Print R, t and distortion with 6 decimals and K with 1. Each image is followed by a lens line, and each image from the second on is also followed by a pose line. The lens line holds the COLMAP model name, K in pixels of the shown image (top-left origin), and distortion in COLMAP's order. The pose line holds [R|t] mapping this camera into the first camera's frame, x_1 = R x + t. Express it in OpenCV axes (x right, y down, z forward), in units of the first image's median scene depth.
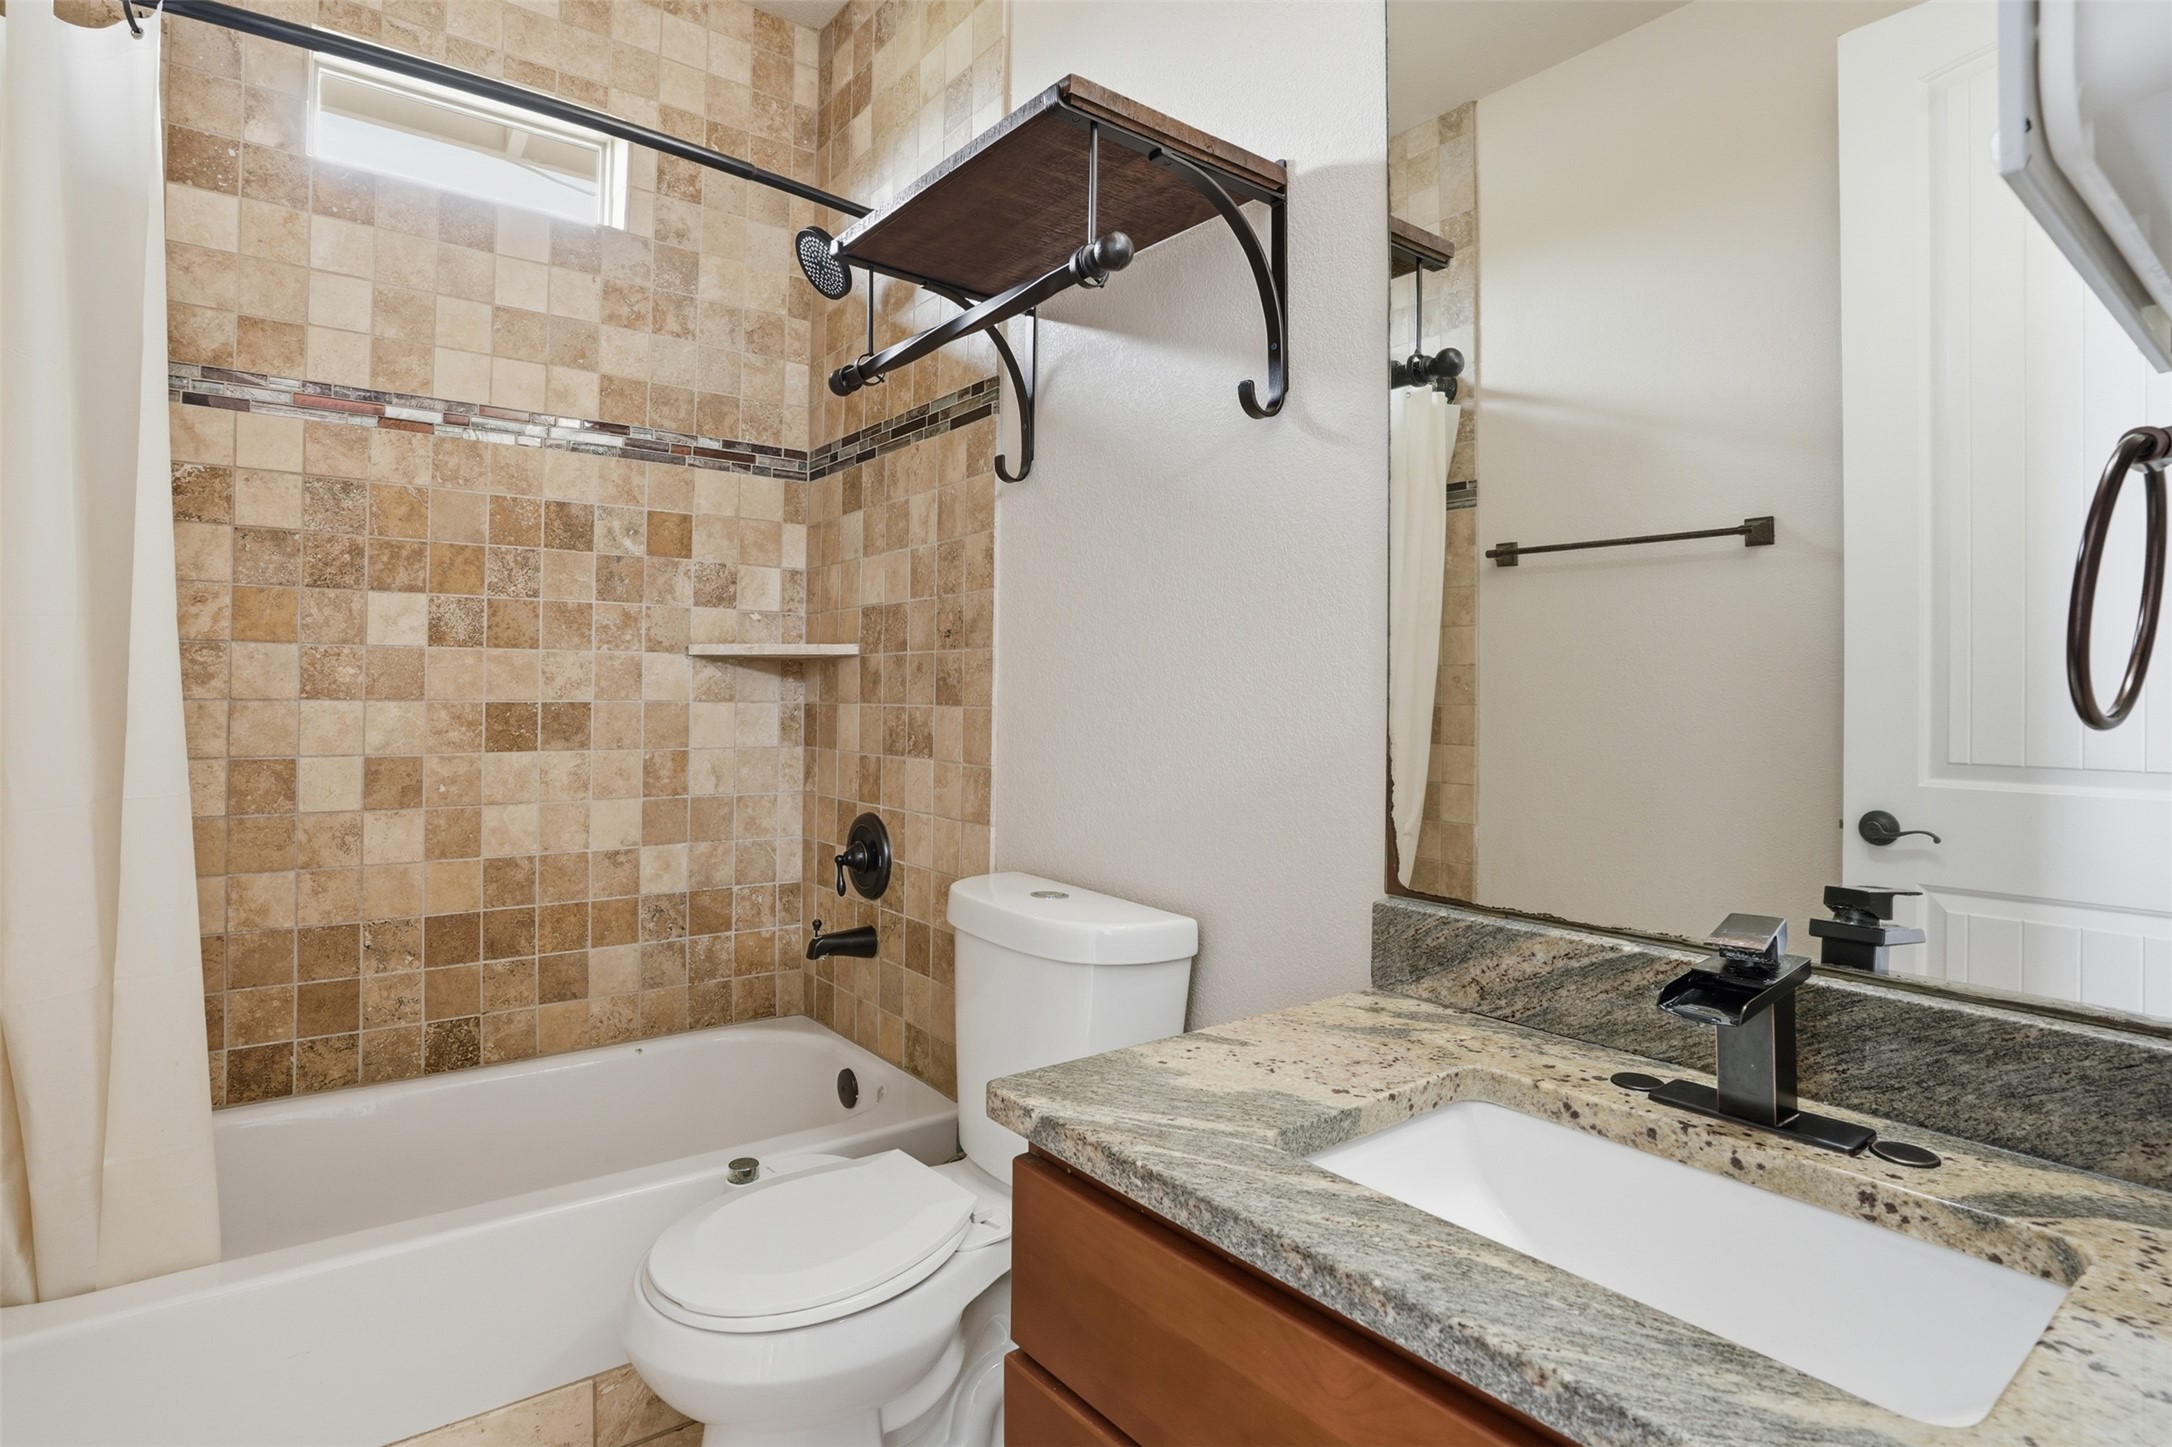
lens RADIAL K [[1070.4, 0, 1086.4], [0, 1070.4, 682.6], [0, 0, 1]] dist [-0.055290, 0.015300]
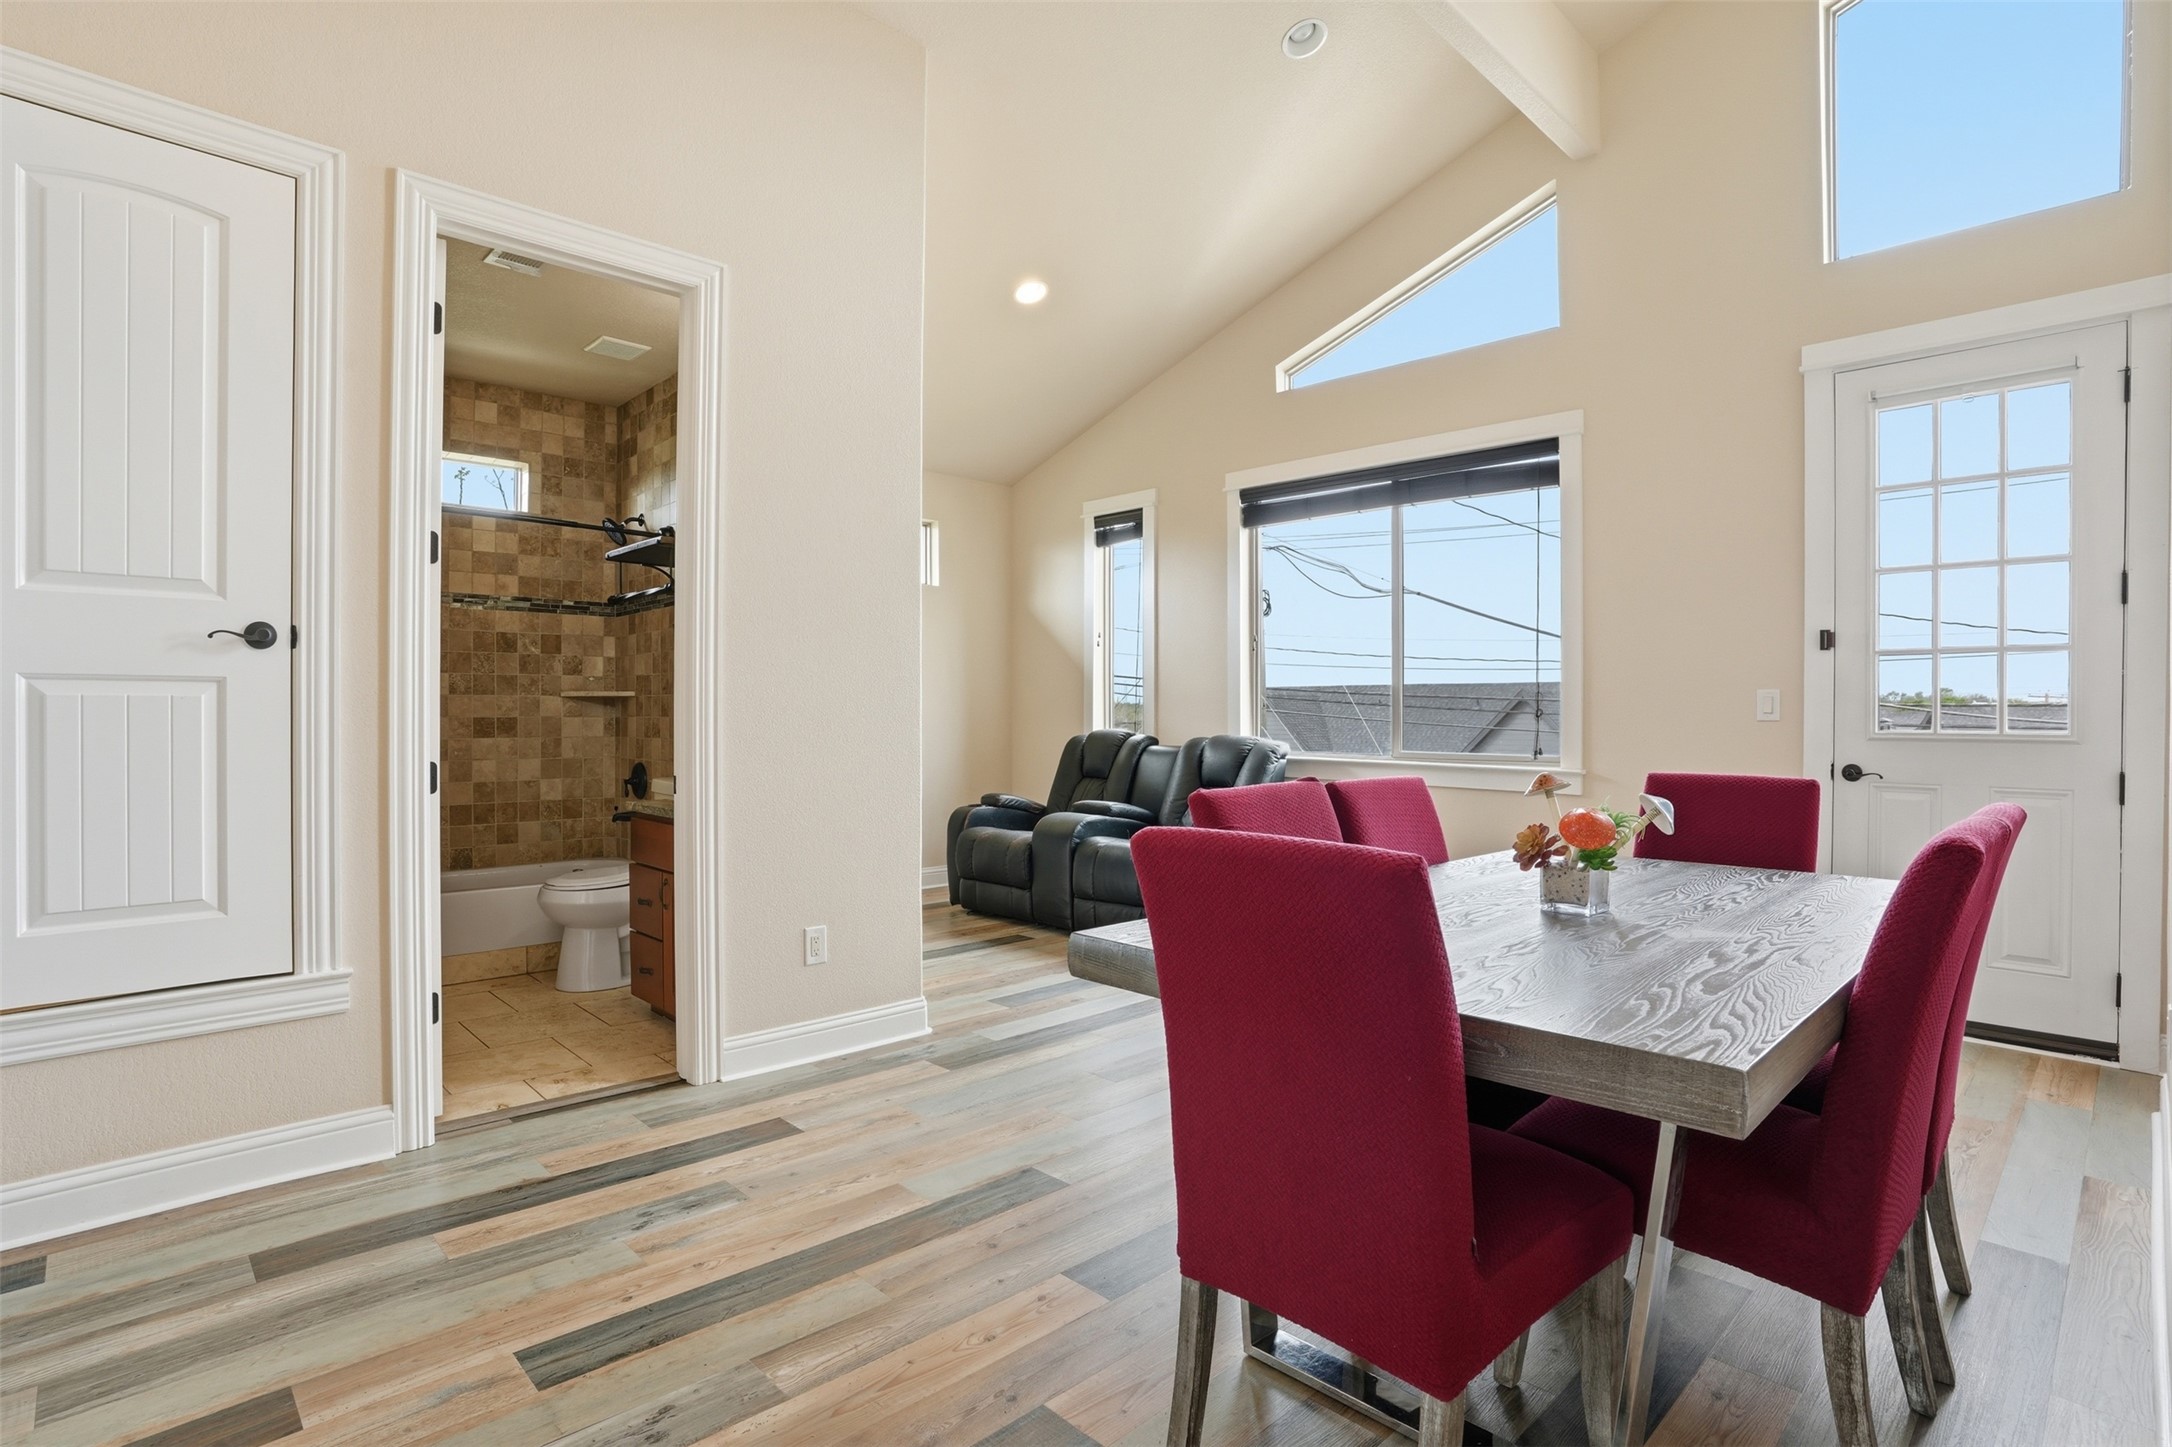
lens RADIAL K [[1070.4, 0, 1088.7], [0, 1070.4, 730.0], [0, 0, 1]] dist [-0.055290, 0.015300]
pose [[0.996188, -0.008728, 0.086790, 0.574116], [0.006798, 0.999723, 0.022514, 0.002977], [-0.086963, -0.021838, 0.995972, -1.400219]]
